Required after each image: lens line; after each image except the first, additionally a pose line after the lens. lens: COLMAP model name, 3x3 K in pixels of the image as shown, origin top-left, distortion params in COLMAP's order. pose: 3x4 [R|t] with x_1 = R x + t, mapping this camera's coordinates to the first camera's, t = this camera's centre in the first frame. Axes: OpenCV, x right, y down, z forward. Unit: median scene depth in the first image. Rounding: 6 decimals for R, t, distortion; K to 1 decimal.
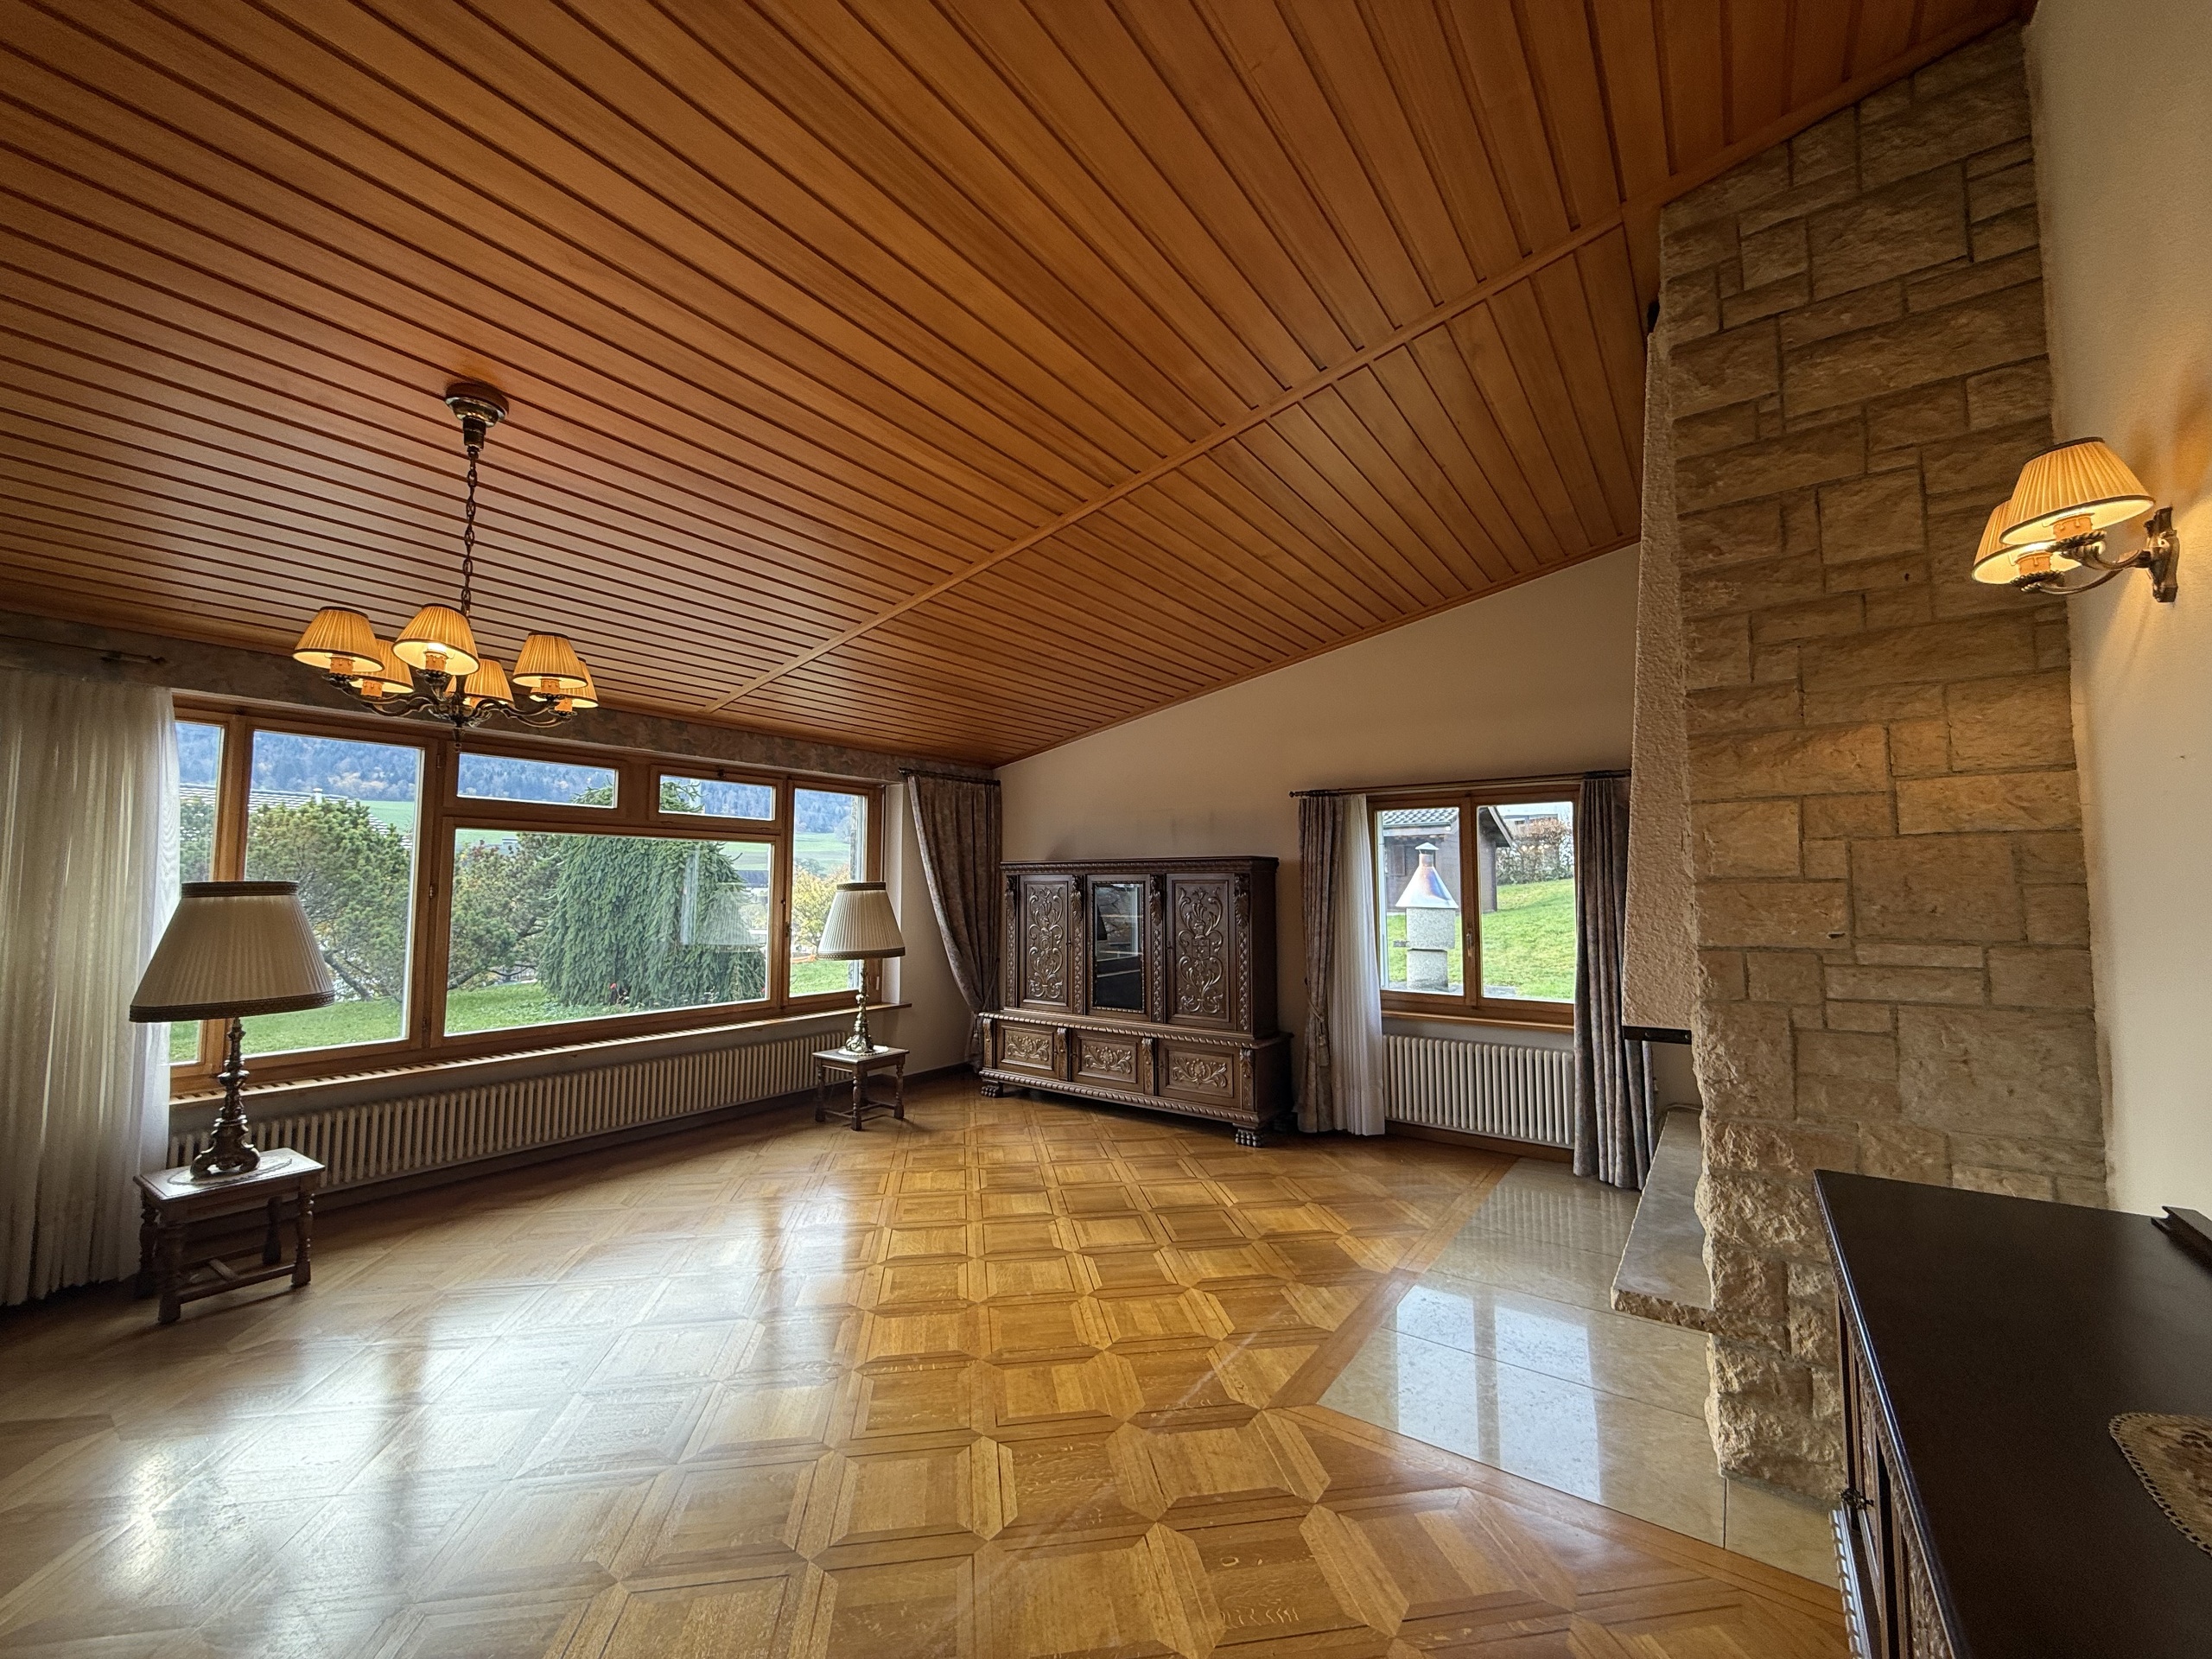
lens RADIAL K [[881.4, 0, 1105.7], [0, 881.4, 833.7], [0, 0, 1]] dist [-0.000774, 0.000100]
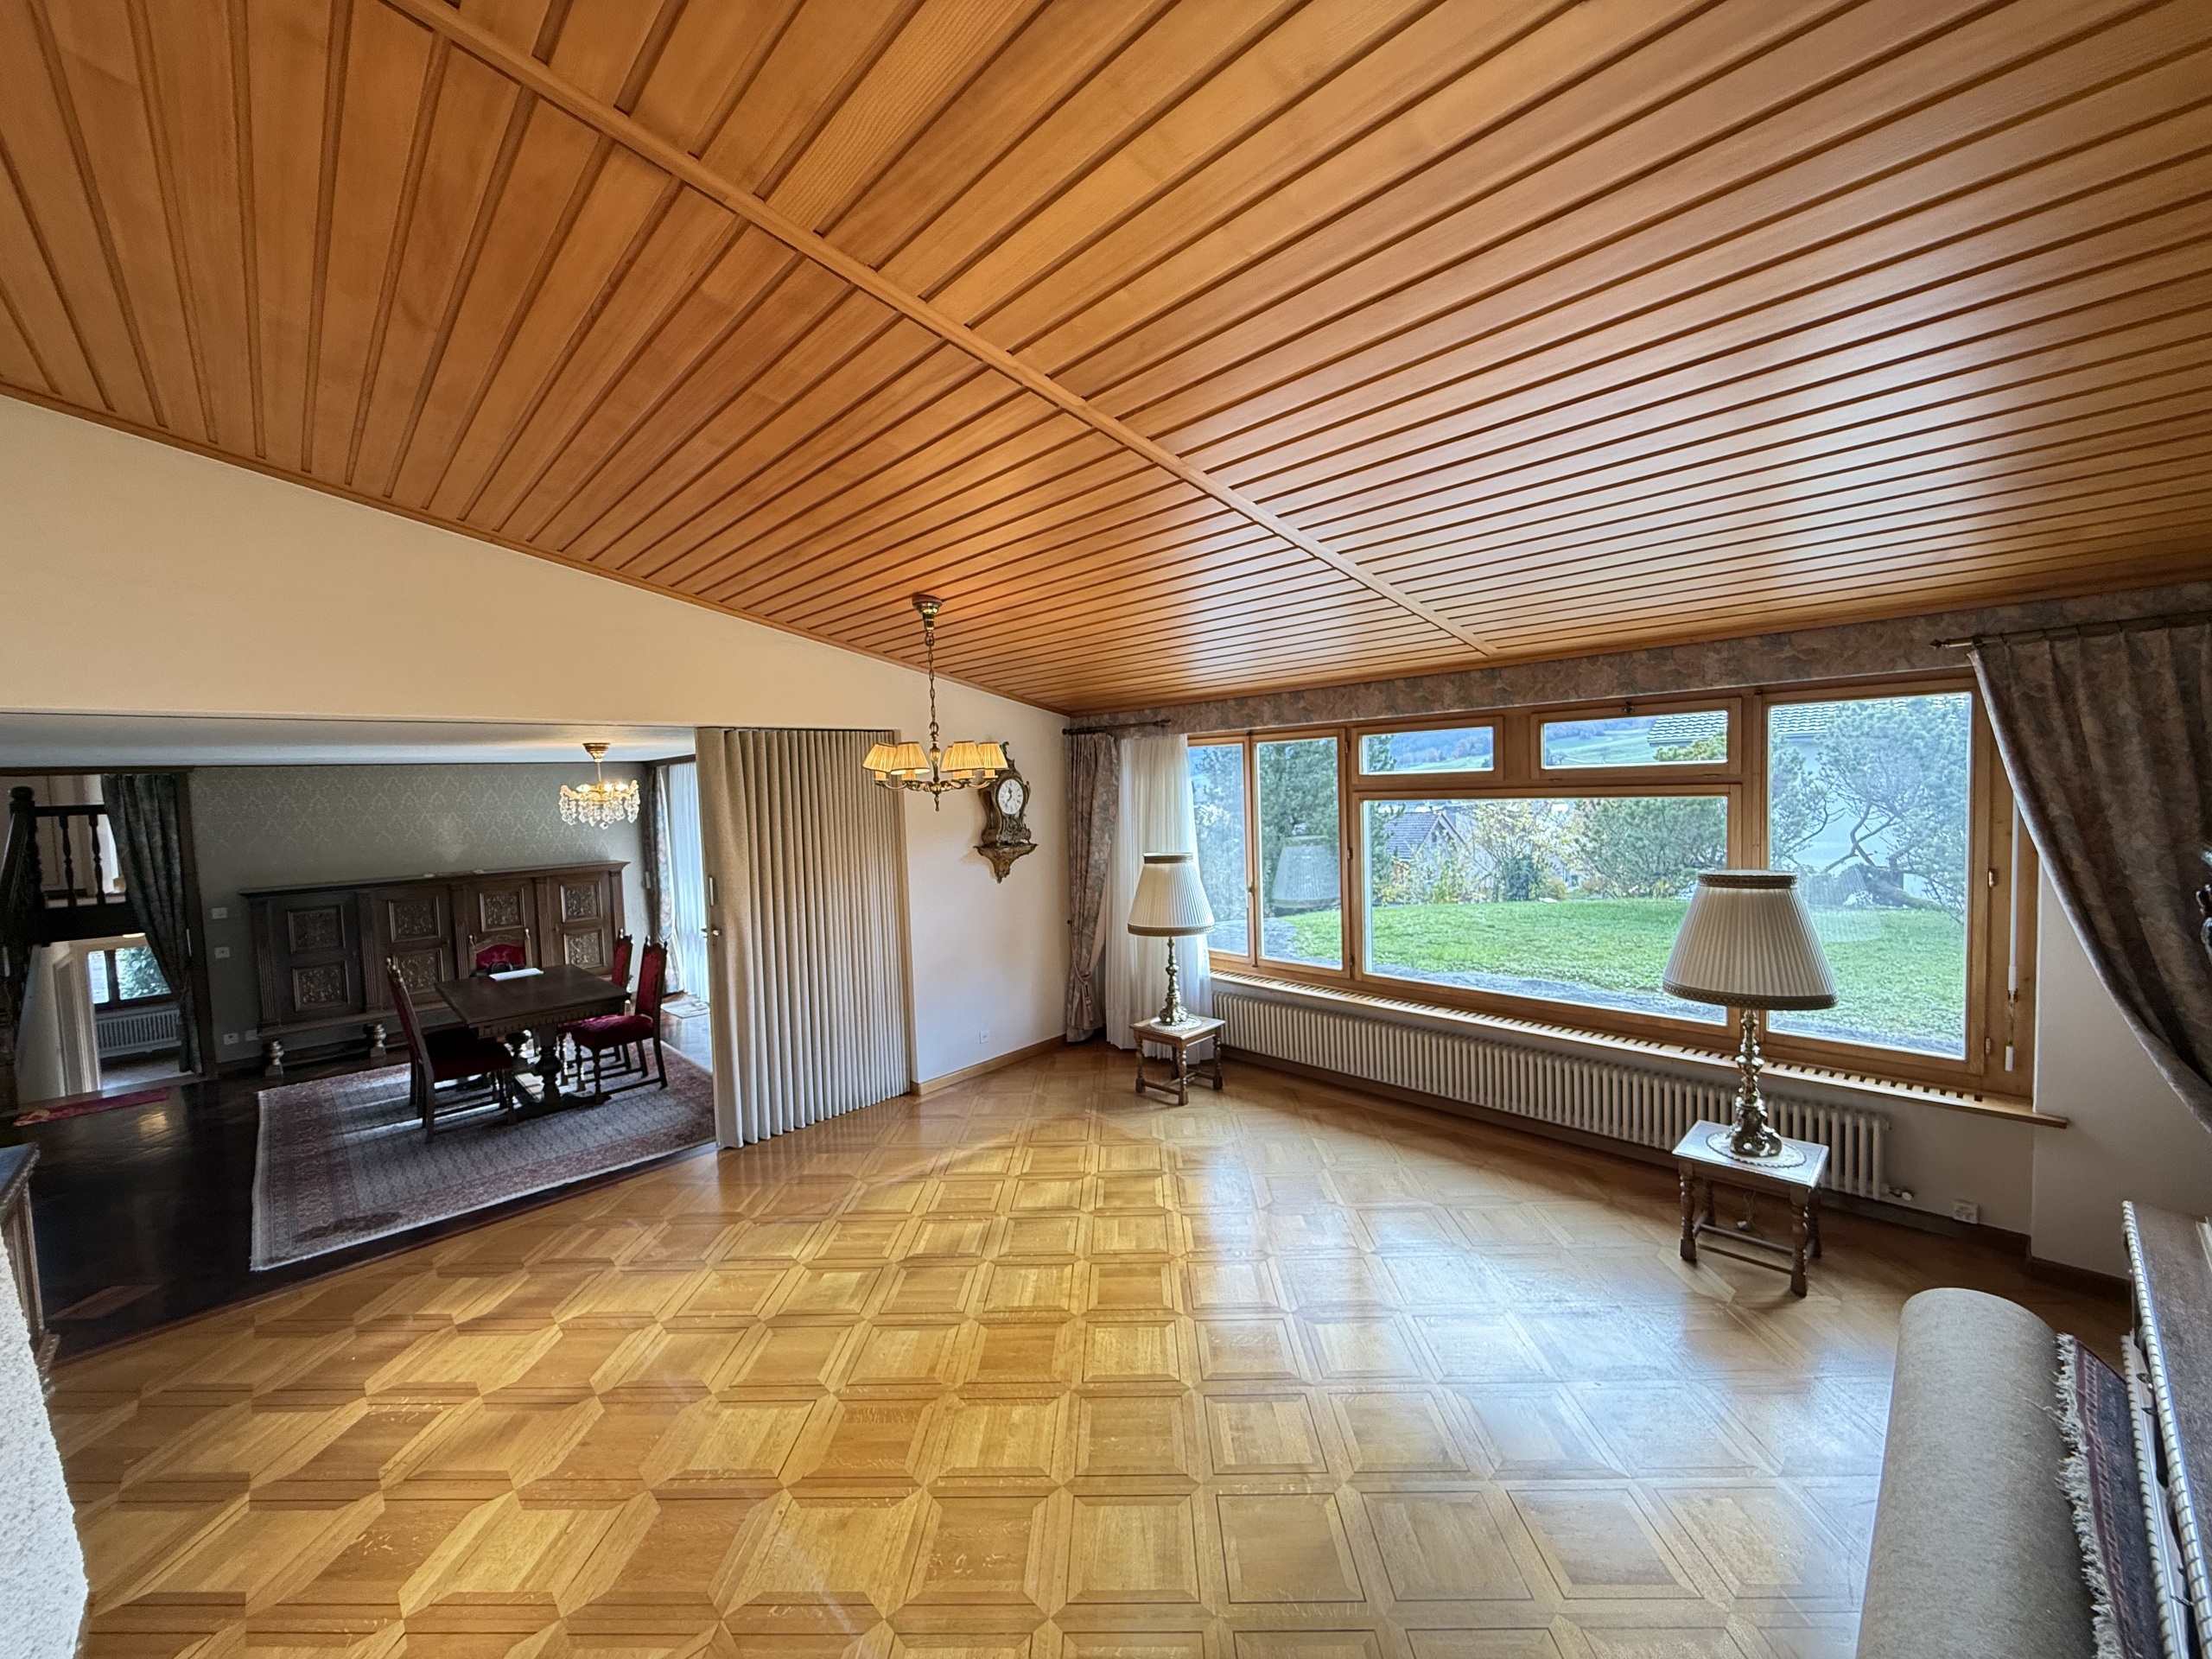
lens RADIAL K [[881.4, 0, 1101.5], [0, 881.4, 825.0], [0, 0, 1]] dist [-0.000774, 0.000100]
pose [[-0.184874, 0.053385, -0.981311, 0.390580], [0.096026, 0.994727, 0.036025, -0.038826], [0.978060, -0.087571, -0.189026, 0.692934]]
